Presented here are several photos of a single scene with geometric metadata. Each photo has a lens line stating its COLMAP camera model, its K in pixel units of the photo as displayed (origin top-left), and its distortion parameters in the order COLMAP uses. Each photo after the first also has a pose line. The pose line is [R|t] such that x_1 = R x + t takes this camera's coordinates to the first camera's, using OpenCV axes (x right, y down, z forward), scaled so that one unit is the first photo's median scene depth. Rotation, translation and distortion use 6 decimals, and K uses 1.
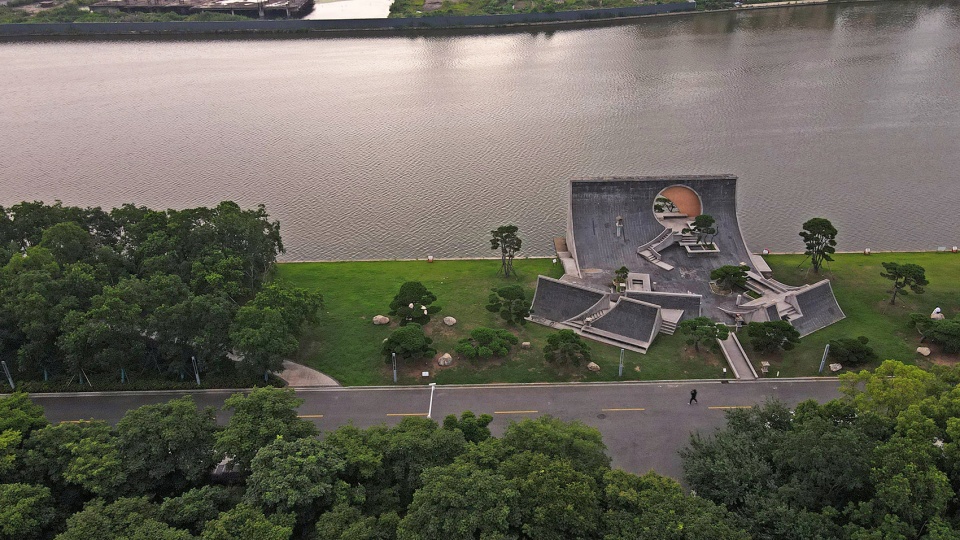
lens RADIAL K [[728.3, 0, 474.5], [0, 728.3, 262.6], [0, 0, 1]] dist [0.001291, 0.025693]
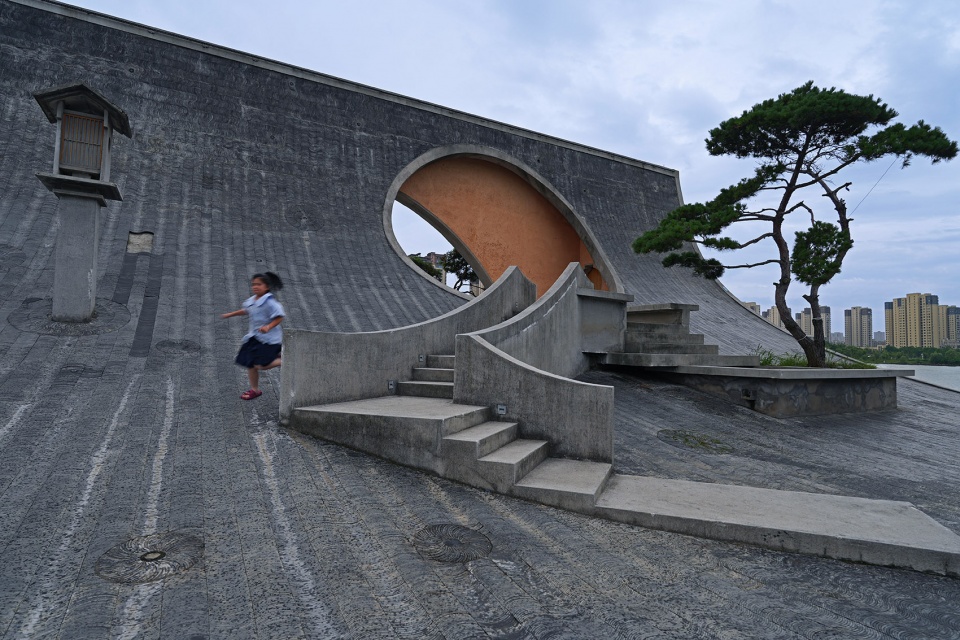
lens RADIAL K [[519.7, 0, 483.3], [0, 519.7, 318.4], [0, 0, 1]] dist [-0.002857, -0.001384]
pose [[0.869237, 0.069293, 0.489516, 0.214984], [0.209438, 0.845287, -0.491554, 0.006480], [-0.447842, 0.529801, 0.720242, 0.949954]]
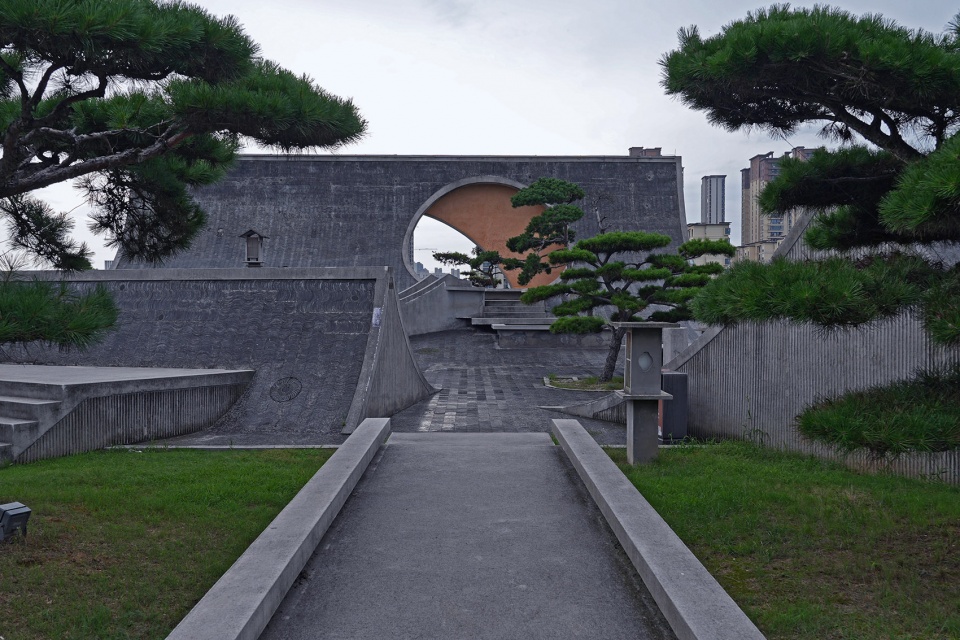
lens RADIAL K [[831.3, 0, 479.1], [0, 831.3, 311.2], [0, 0, 1]] dist [-0.001849, -0.005915]
pose [[0.999616, 0.024094, 0.013720, 0.280887], [-0.014334, 0.872644, -0.488146, 0.112527], [-0.023734, 0.487762, 0.872654, 0.751384]]
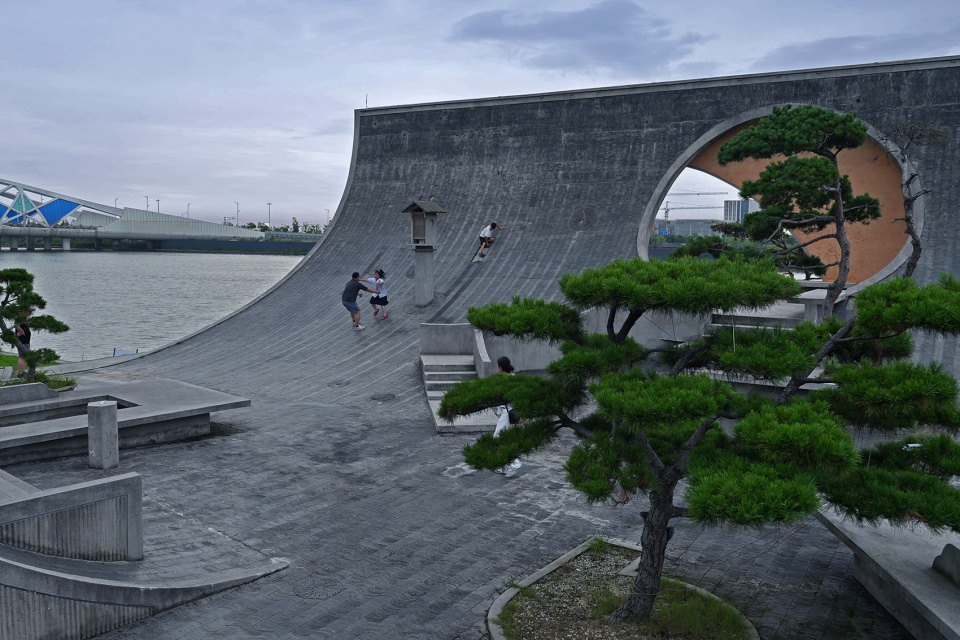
lens RADIAL K [[831.3, 0, 461.2], [0, 831.3, 311.5], [0, 0, 1]] dist [-0.001849, -0.005915]
pose [[0.842937, 0.080482, -0.531959, 0.338468], [-0.291315, 0.899540, -0.325520, 0.039012], [0.452319, 0.429361, 0.781701, 0.840261]]
